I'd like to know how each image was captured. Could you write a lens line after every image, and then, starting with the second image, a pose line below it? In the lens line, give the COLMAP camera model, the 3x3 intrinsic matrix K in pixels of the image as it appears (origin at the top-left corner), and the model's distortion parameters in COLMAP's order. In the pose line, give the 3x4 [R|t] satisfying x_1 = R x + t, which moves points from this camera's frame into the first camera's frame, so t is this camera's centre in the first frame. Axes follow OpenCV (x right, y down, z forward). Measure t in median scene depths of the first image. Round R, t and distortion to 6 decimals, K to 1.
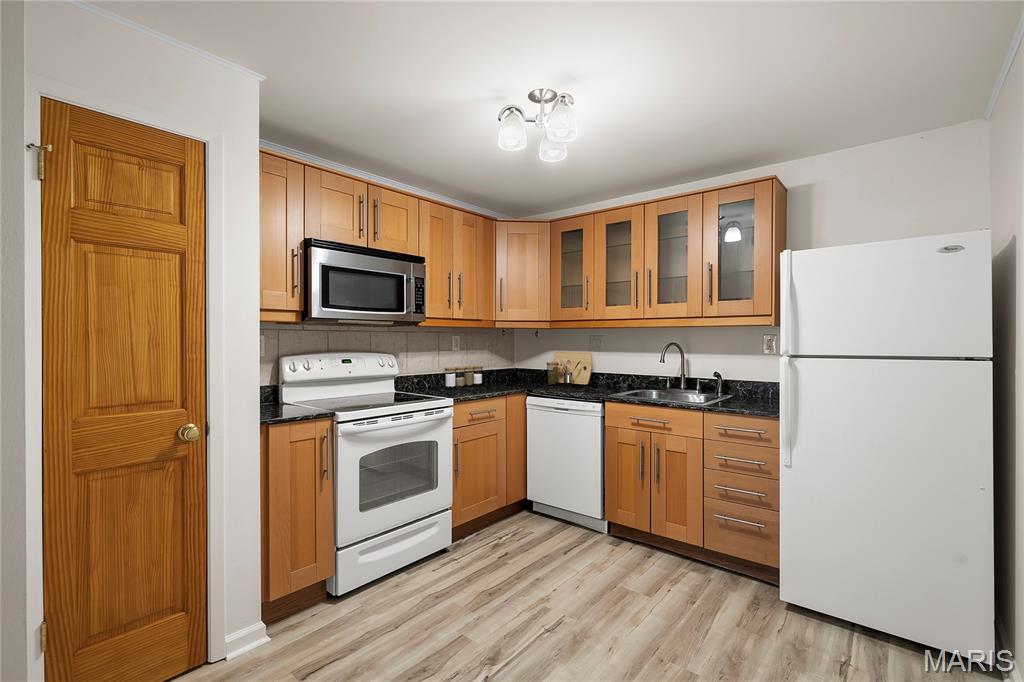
lens RADIAL K [[456.4, 0, 507.8], [0, 456.4, 339.3], [0, 0, 1]] dist [0.003101, 0.000246]
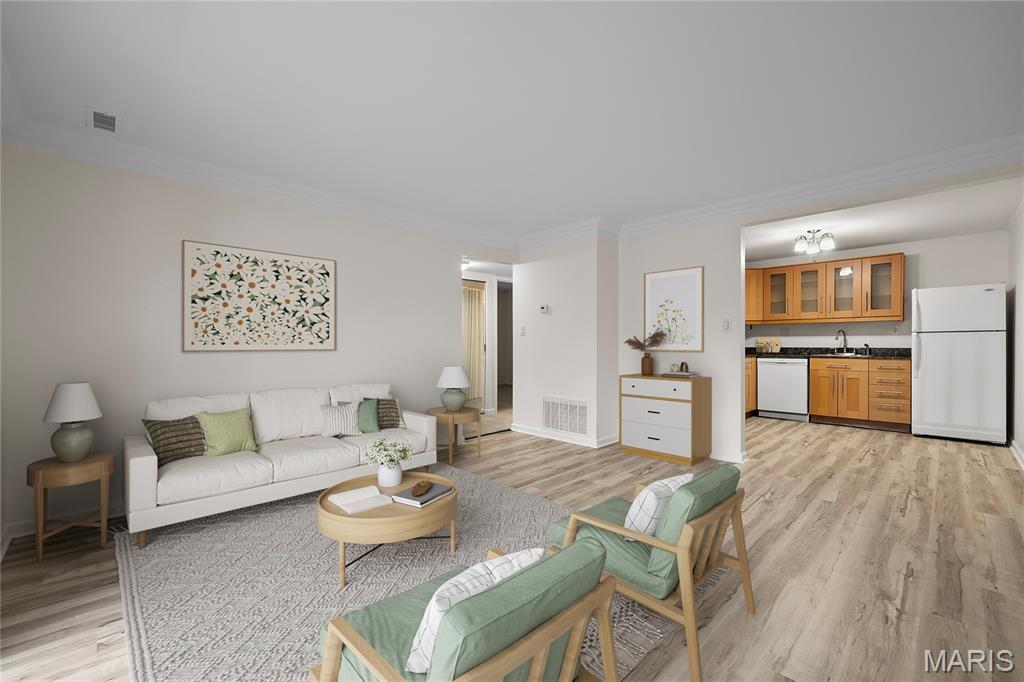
lens RADIAL K [[420.9, 0, 516.8], [0, 420.9, 342.3], [0, 0, 1]] dist [0.017976, 0.000028]
pose [[0.994953, -0.000427, -0.100336, -0.950495], [0.000116, 0.999995, -0.003103, 0.072459], [0.100337, 0.003076, 0.994949, -1.107227]]
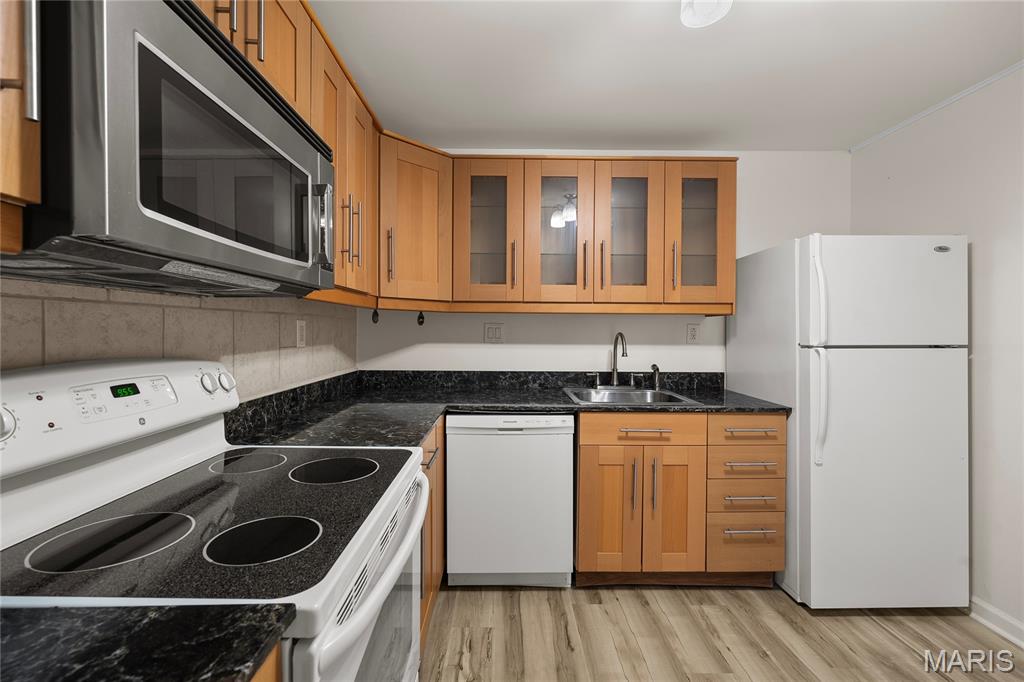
lens RADIAL K [[435.3, 0, 511.7], [0, 435.3, 332.8], [0, 0, 1]] dist [-0.002072, 0.000255]
pose [[0.762907, -0.003898, 0.646496, -0.329102], [-0.004151, 0.999932, 0.010928, 0.000490], [-0.646495, -0.011021, 0.762839, 0.541830]]
